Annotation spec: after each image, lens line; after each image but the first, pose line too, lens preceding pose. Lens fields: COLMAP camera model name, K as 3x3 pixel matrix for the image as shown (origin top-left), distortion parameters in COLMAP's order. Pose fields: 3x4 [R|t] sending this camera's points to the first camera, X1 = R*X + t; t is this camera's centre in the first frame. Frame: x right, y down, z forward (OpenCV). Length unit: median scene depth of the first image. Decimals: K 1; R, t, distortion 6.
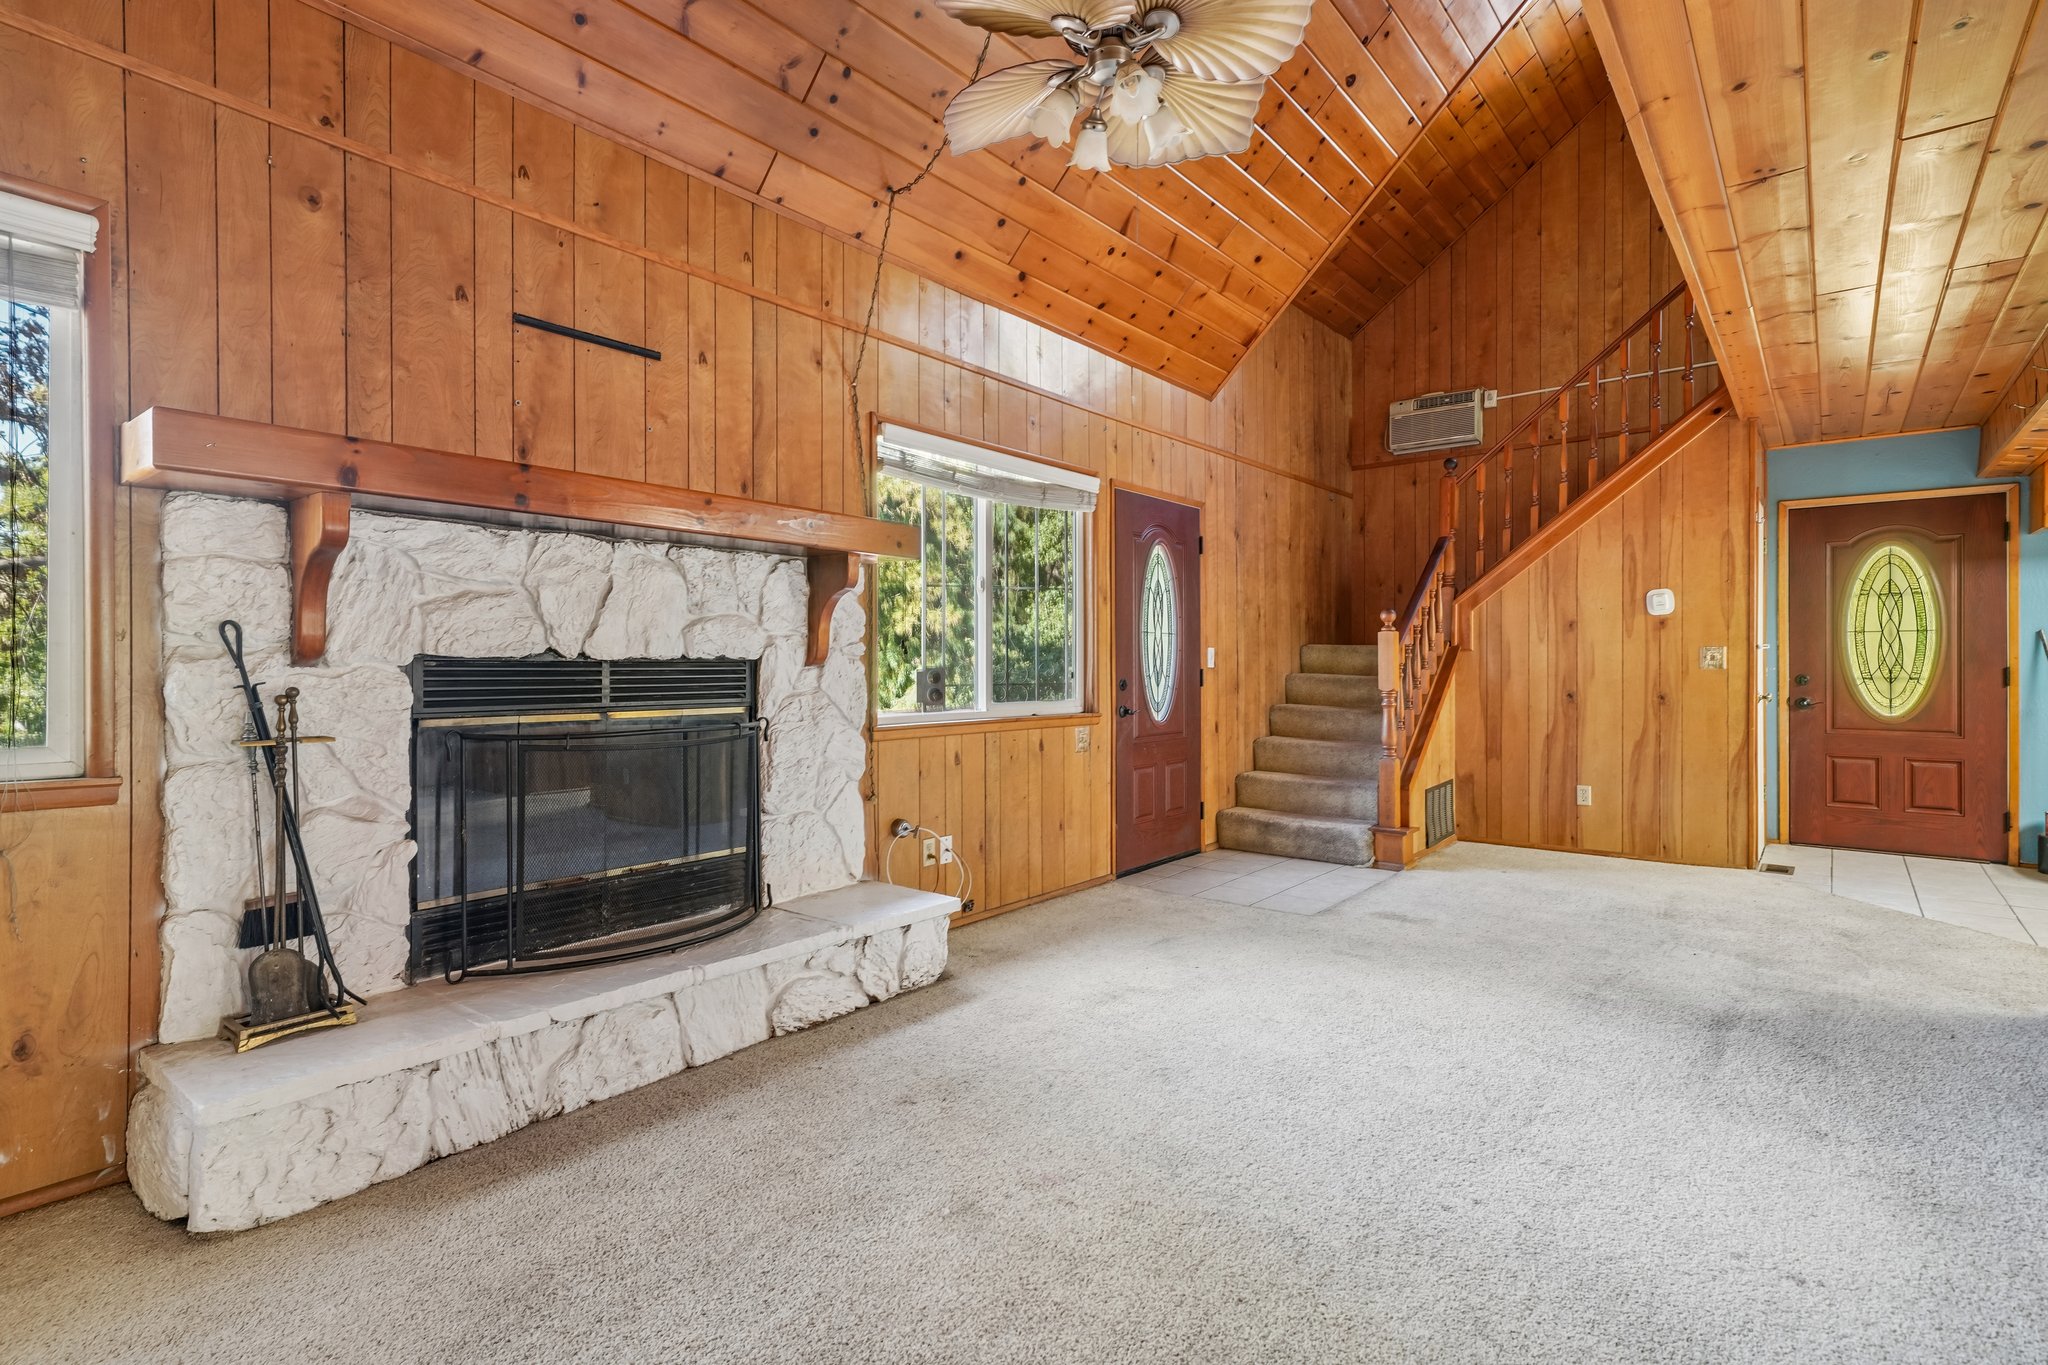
lens RADIAL K [[989.5, 0, 1010.2], [0, 989.5, 667.0], [0, 0, 1]] dist [0.019839, -0.000042]
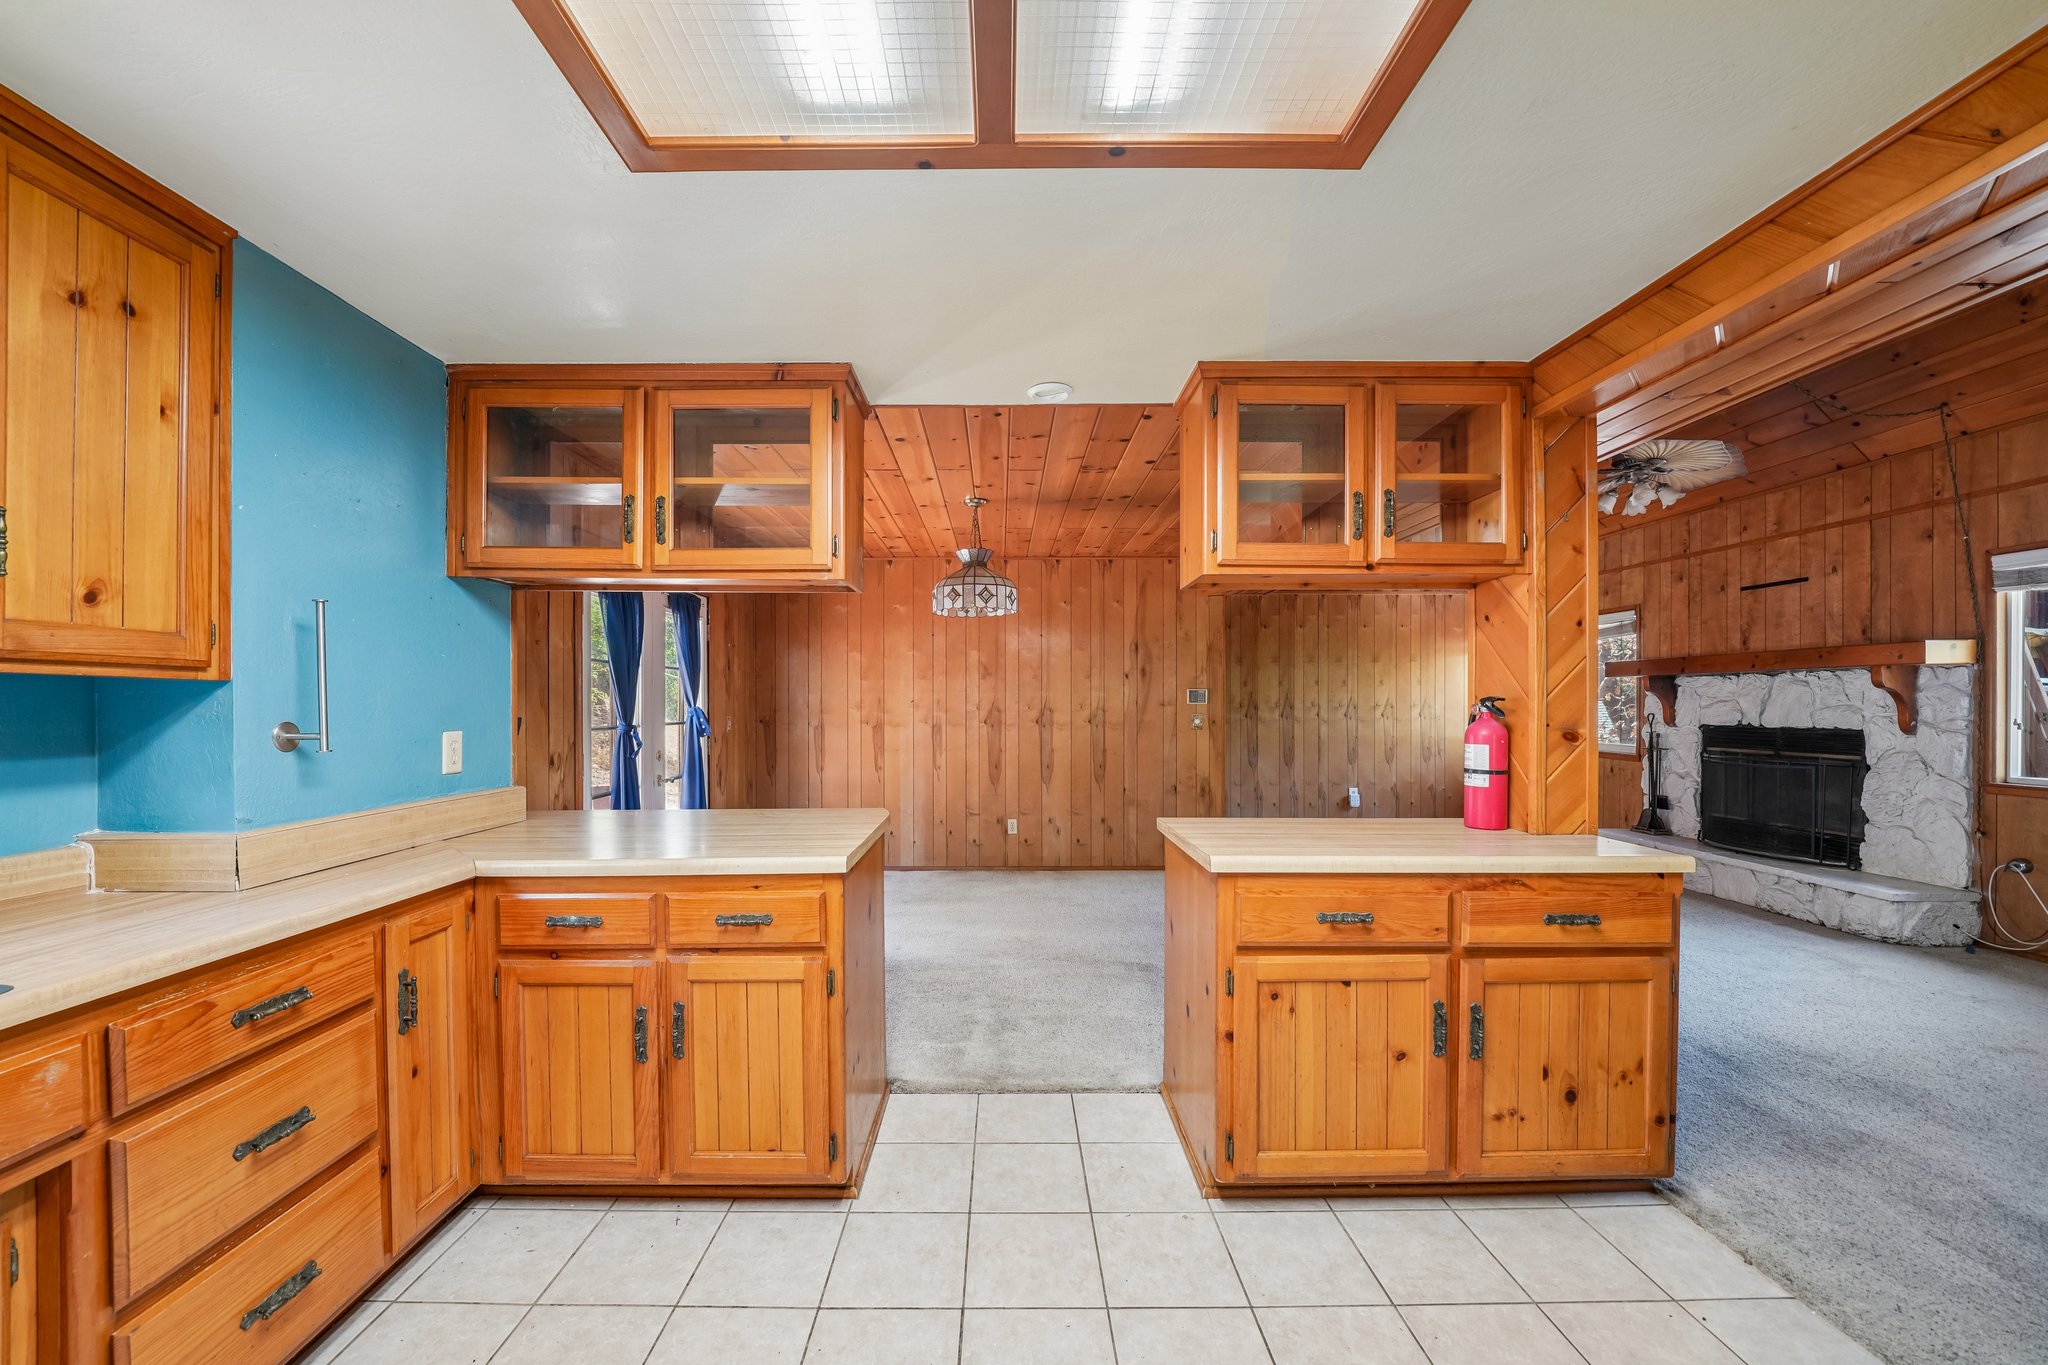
lens RADIAL K [[764.6, 0, 1001.5], [0, 764.6, 701.7], [0, 0, 1]] dist [-0.013961, 0.000072]
pose [[-0.769457, -0.002100, -0.638696, 1.647232], [-0.001368, 0.999998, -0.001639, -0.049303], [0.638698, -0.000387, -0.769458, 0.981674]]
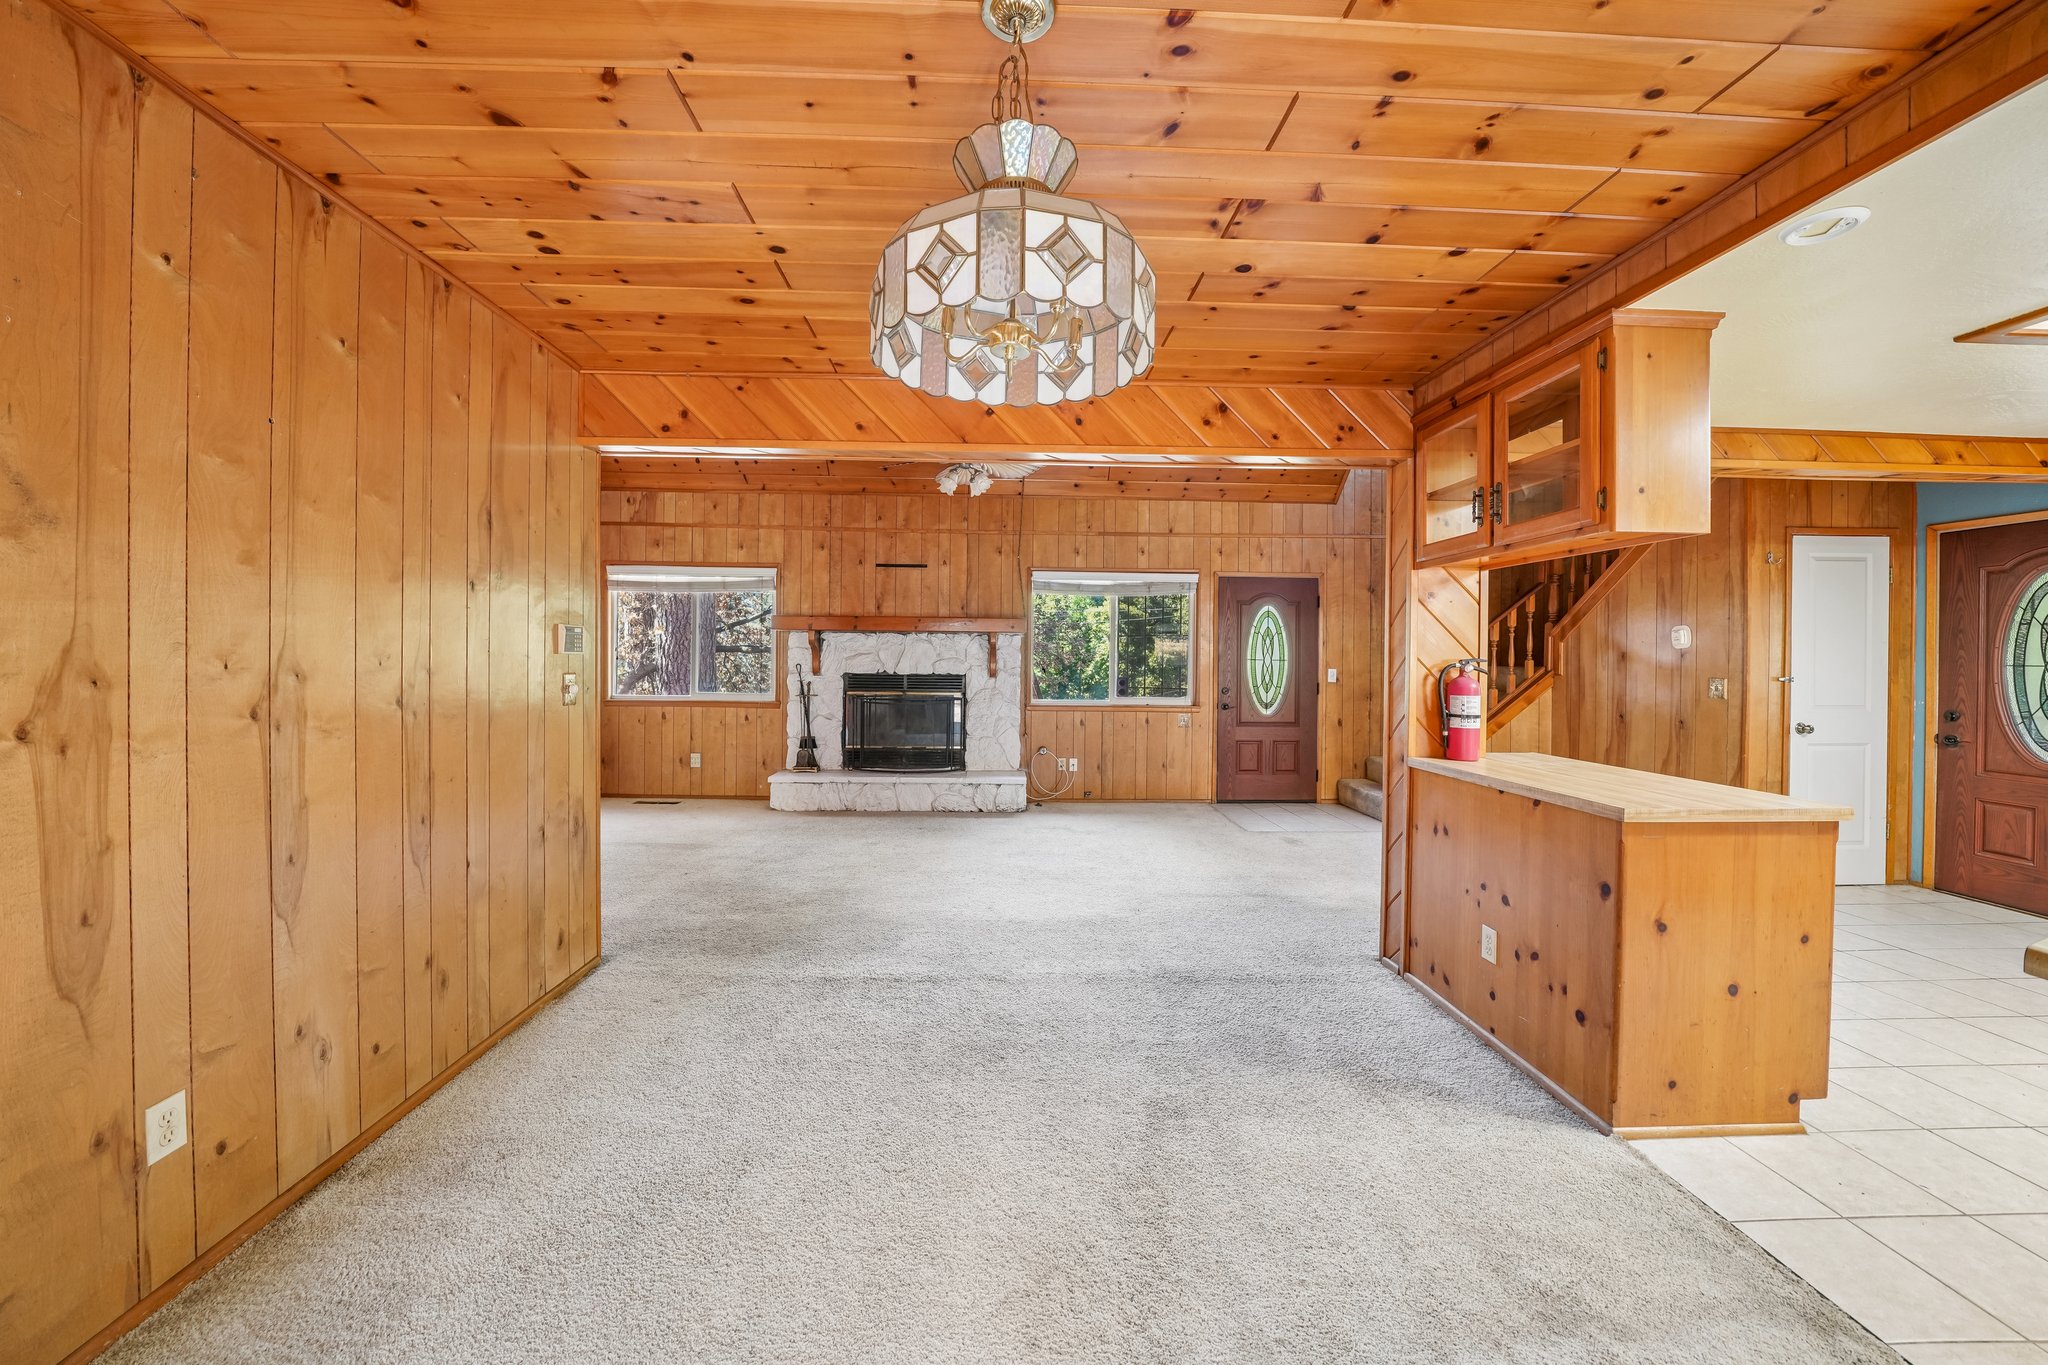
lens RADIAL K [[741.6, 0, 1019.5], [0, 741.6, 666.4], [0, 0, 1]] dist [-0.002748, -0.000314]
pose [[0.664670, 0.016838, -0.746948, 1.202012], [-0.012002, 0.999858, 0.011859, -0.050522], [0.747041, 0.001083, 0.664777, -0.167490]]
